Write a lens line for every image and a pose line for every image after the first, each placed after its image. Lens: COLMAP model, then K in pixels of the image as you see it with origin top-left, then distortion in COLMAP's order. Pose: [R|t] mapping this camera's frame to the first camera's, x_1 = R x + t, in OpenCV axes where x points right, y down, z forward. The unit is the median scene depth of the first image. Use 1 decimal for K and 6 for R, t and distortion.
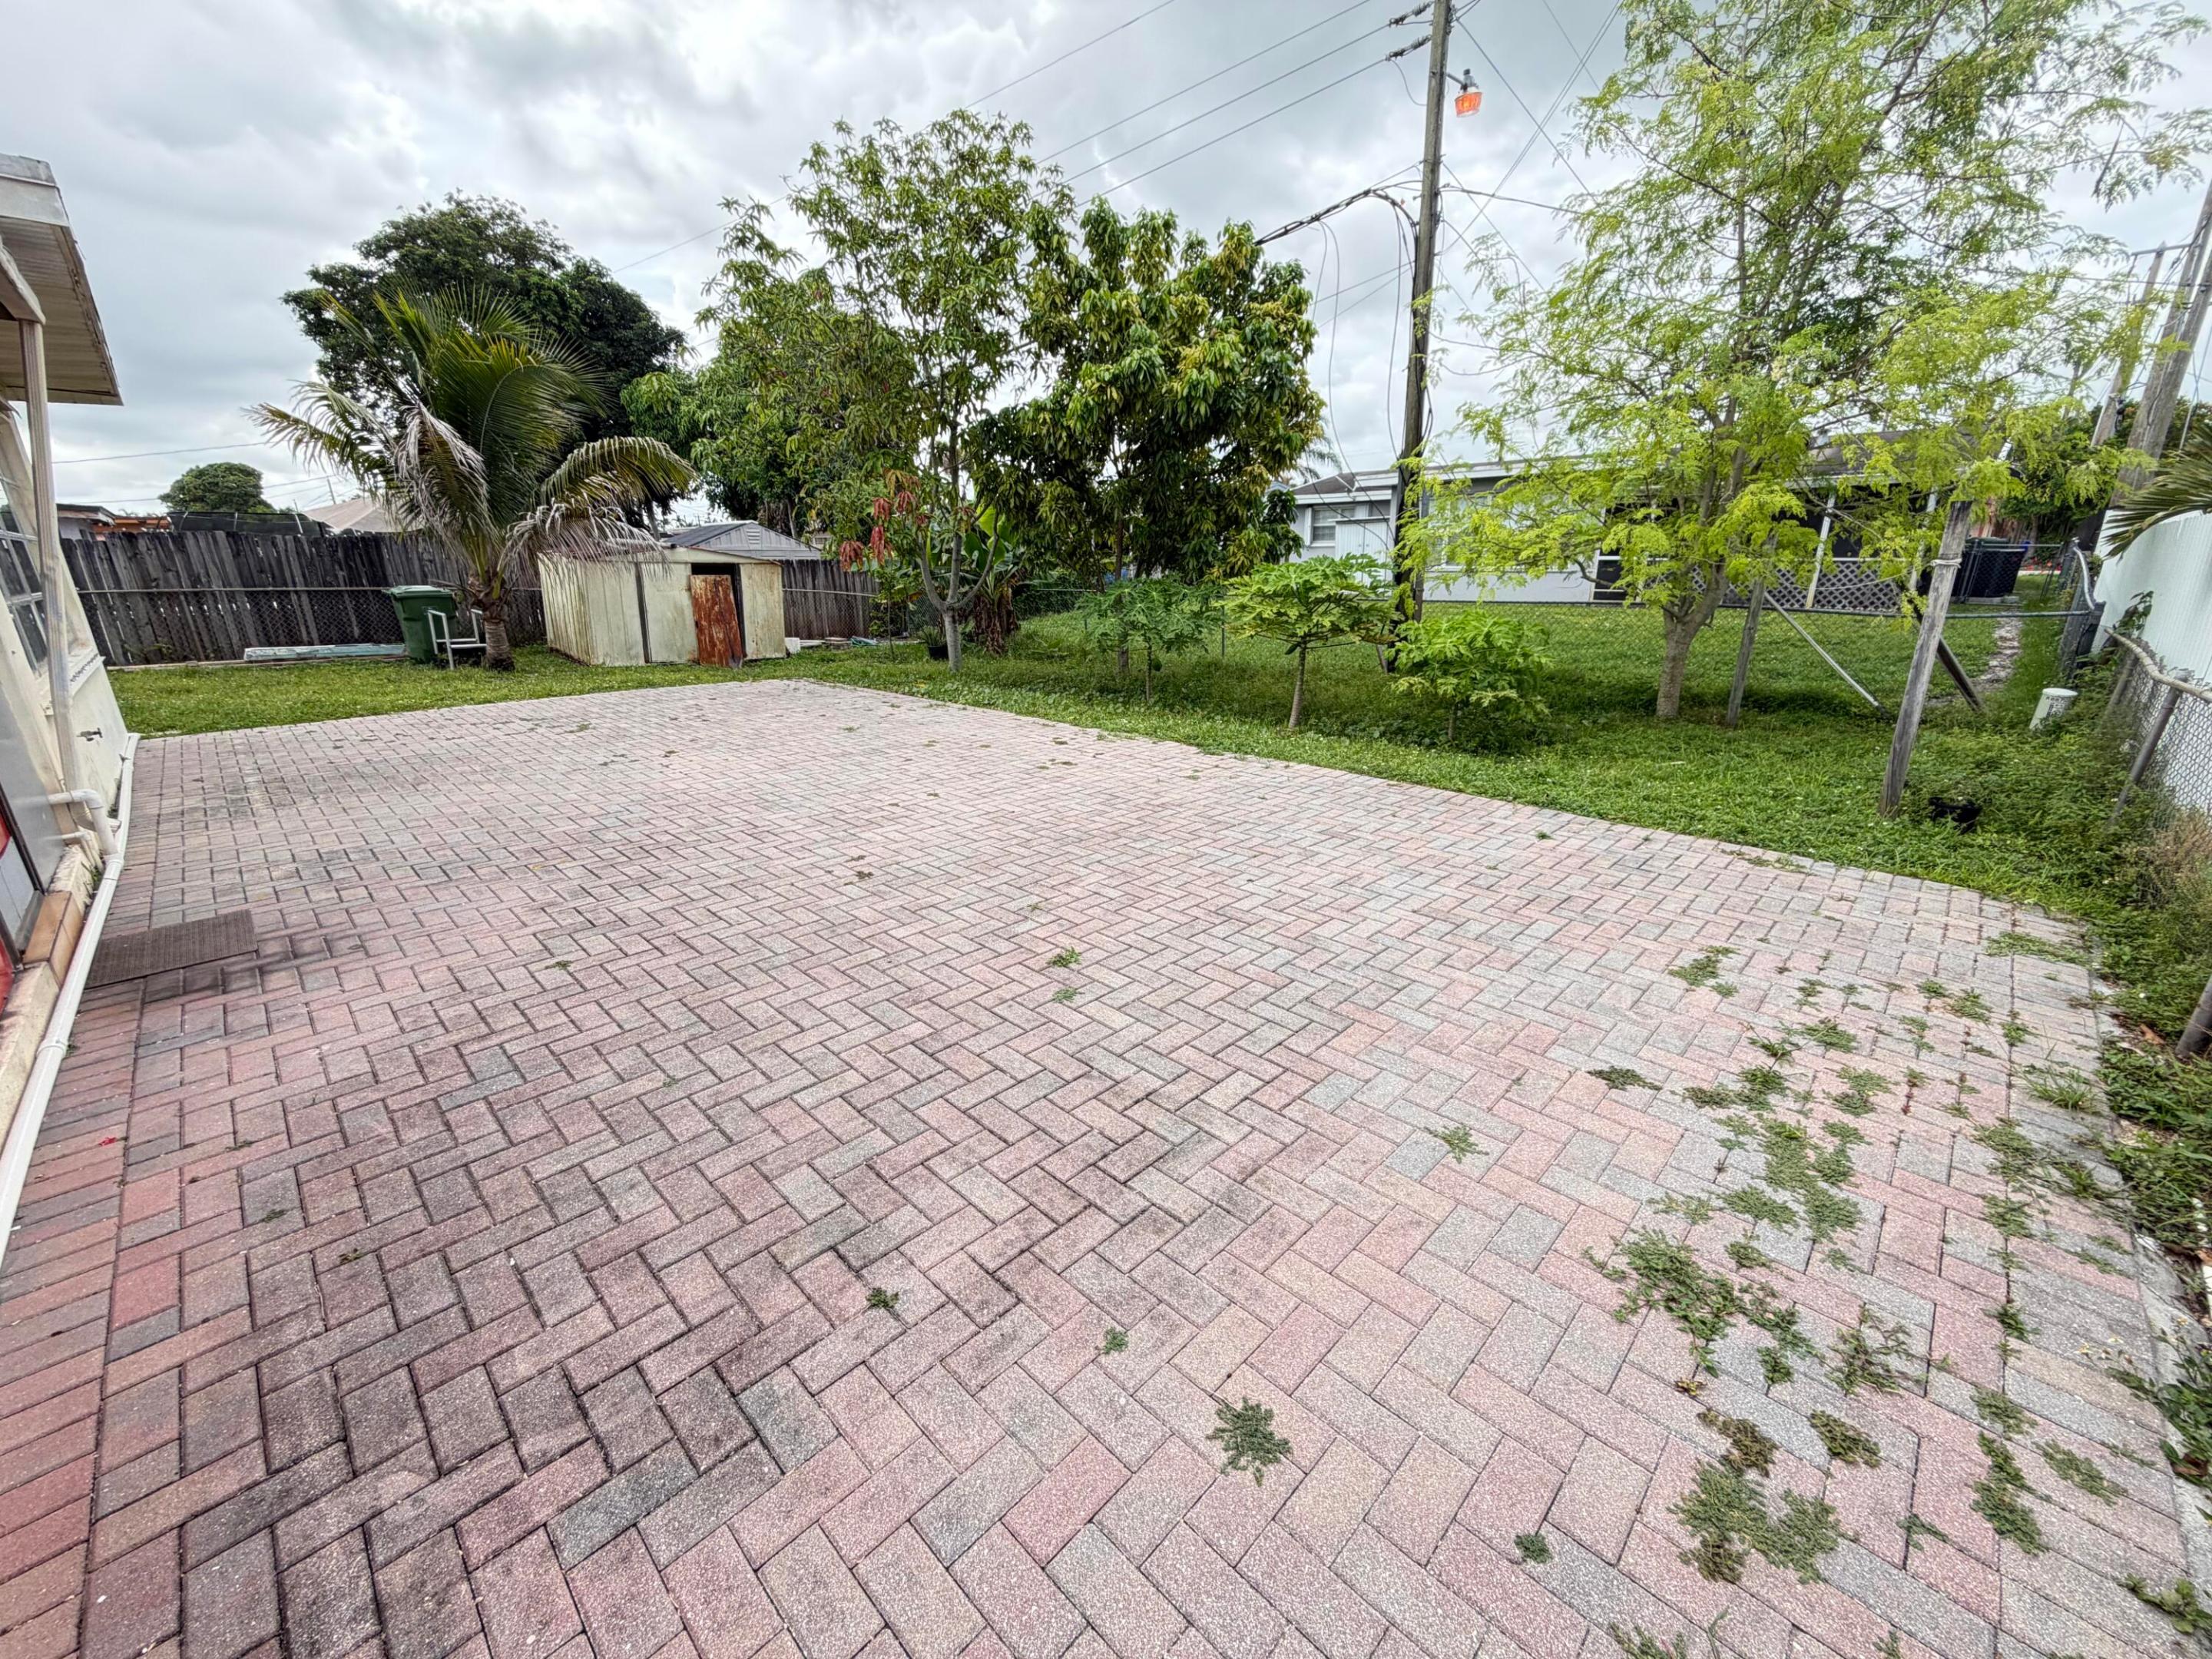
lens RADIAL K [[880.0, 0, 1106.9], [0, 880.0, 831.0], [0, 0, 1]] dist [-0.004525, 0.000281]
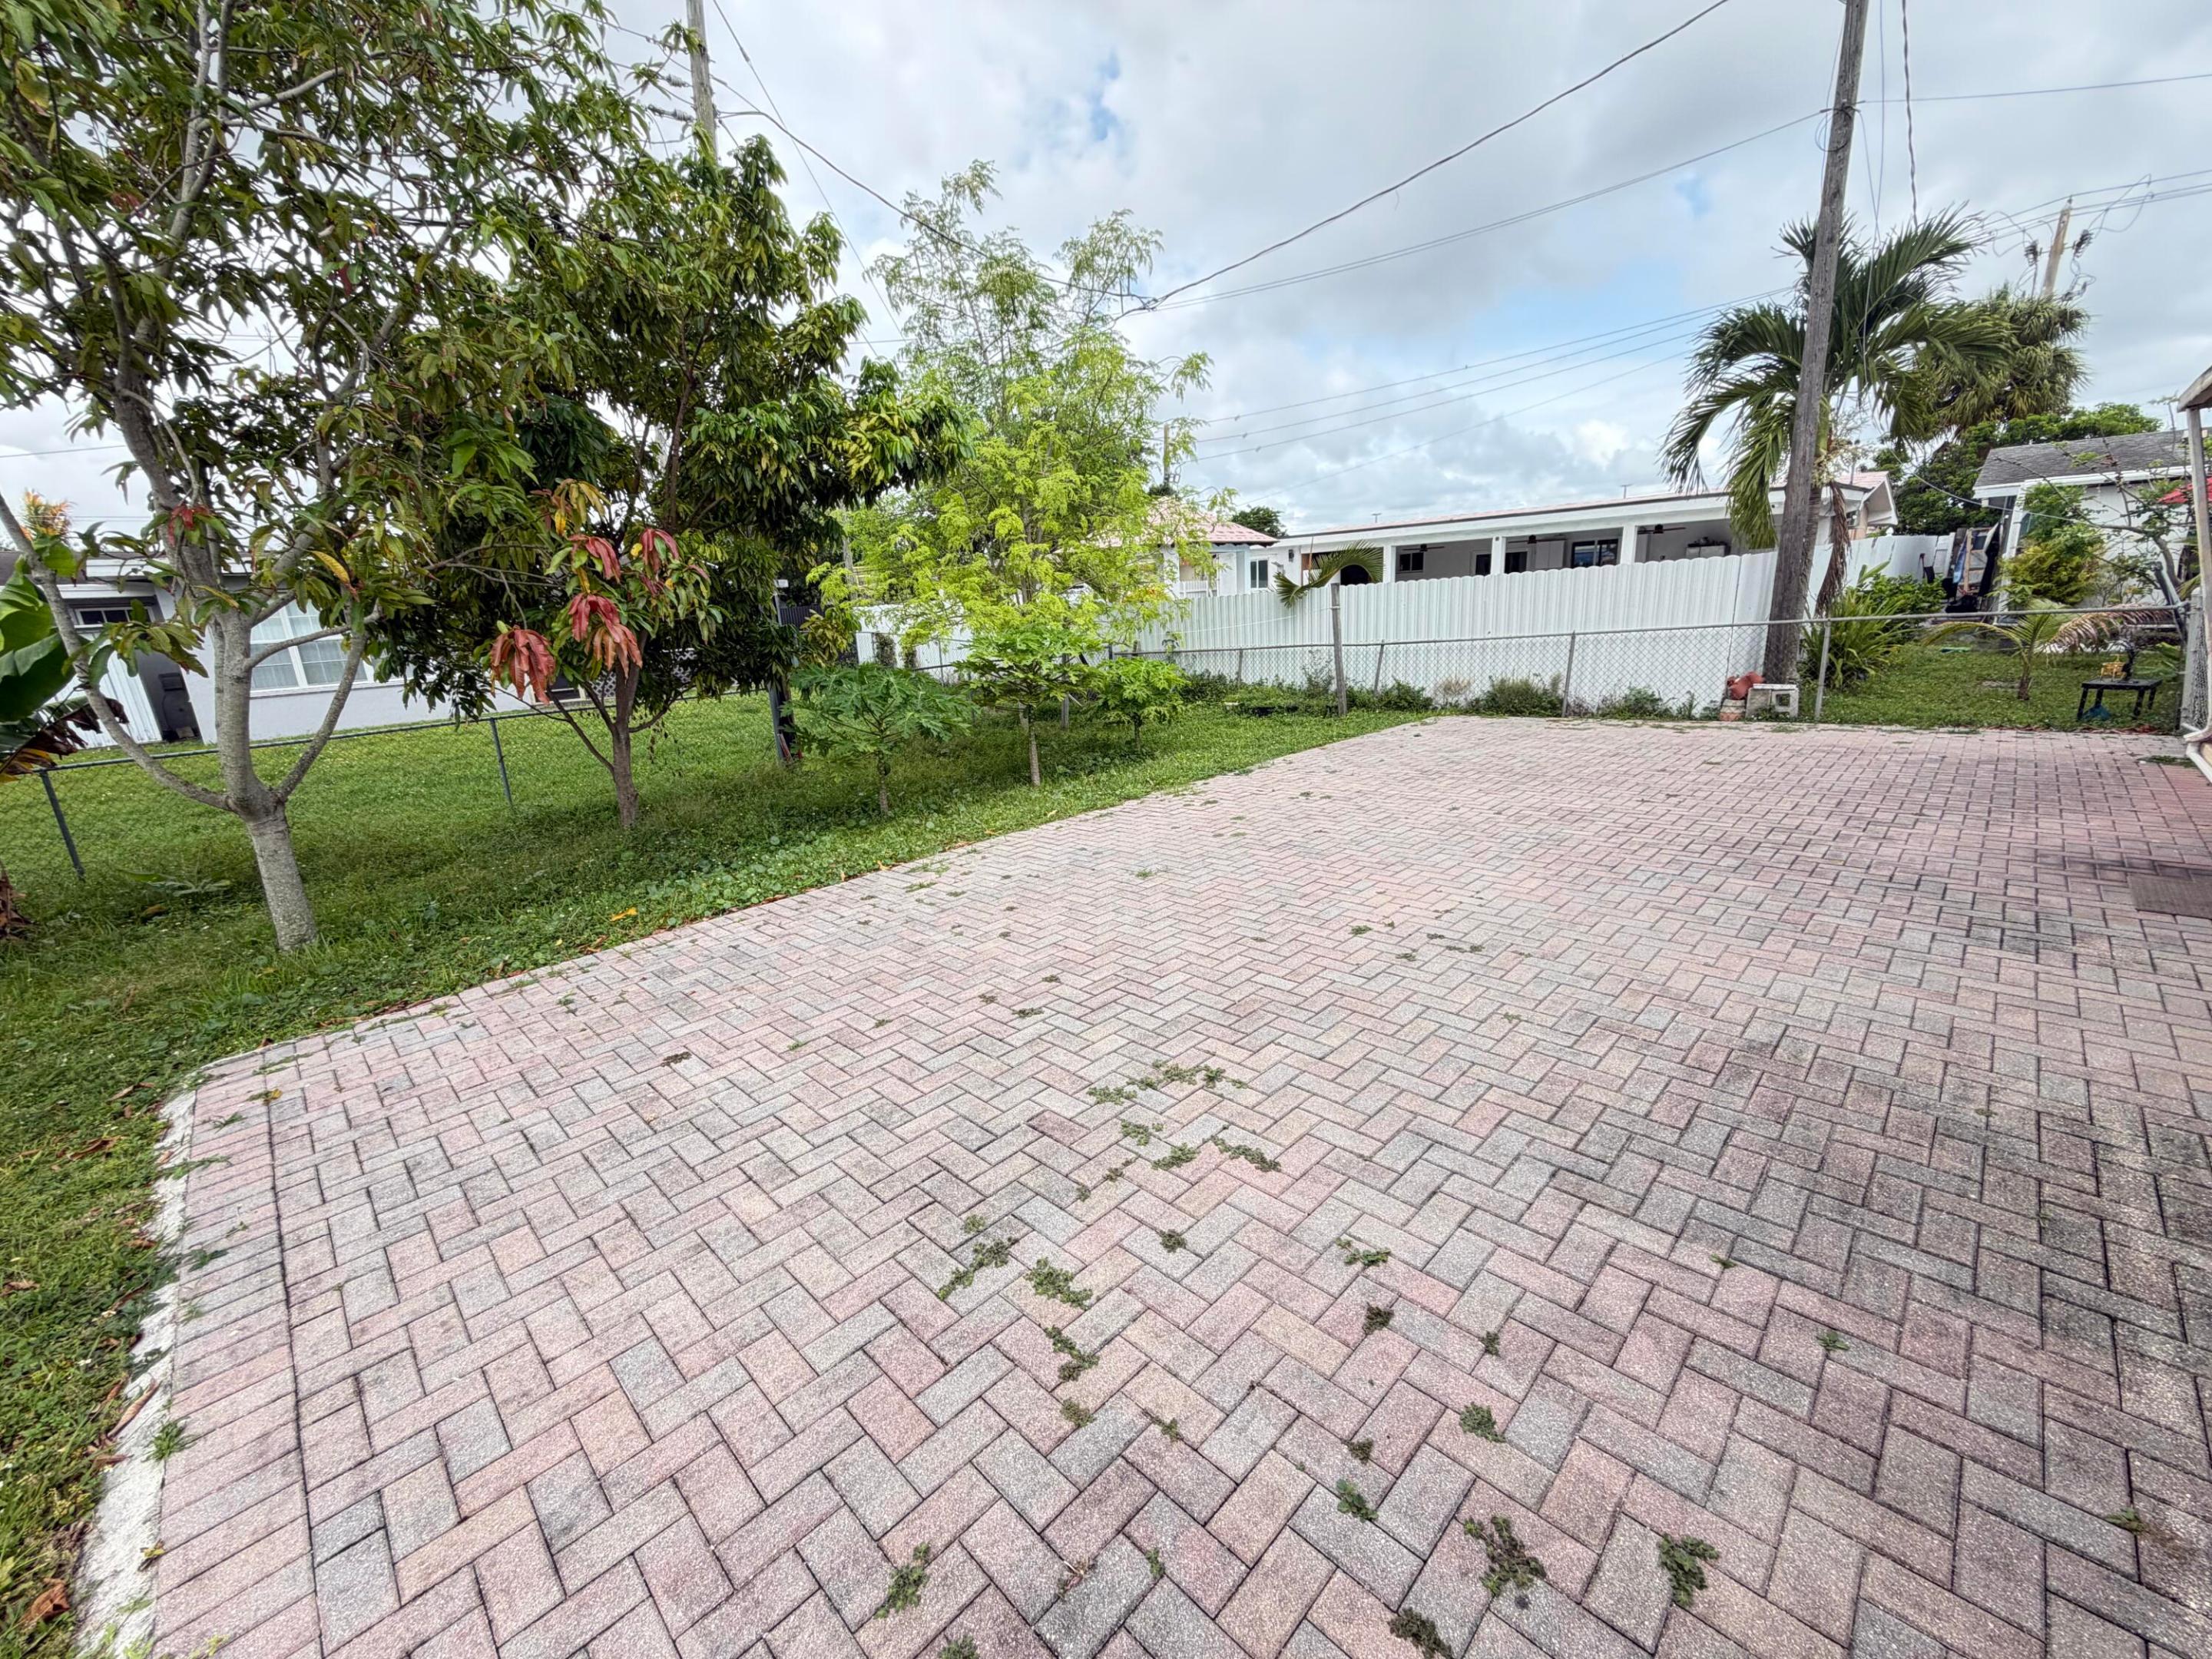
lens RADIAL K [[880.0, 0, 1105.4], [0, 880.0, 834.4], [0, 0, 1]] dist [-0.004525, 0.000281]
pose [[0.013097, -0.242033, 0.970180, -1.540055], [0.362861, 0.905271, 0.220942, -0.499666], [-0.931751, 0.349147, 0.099681, 1.560671]]
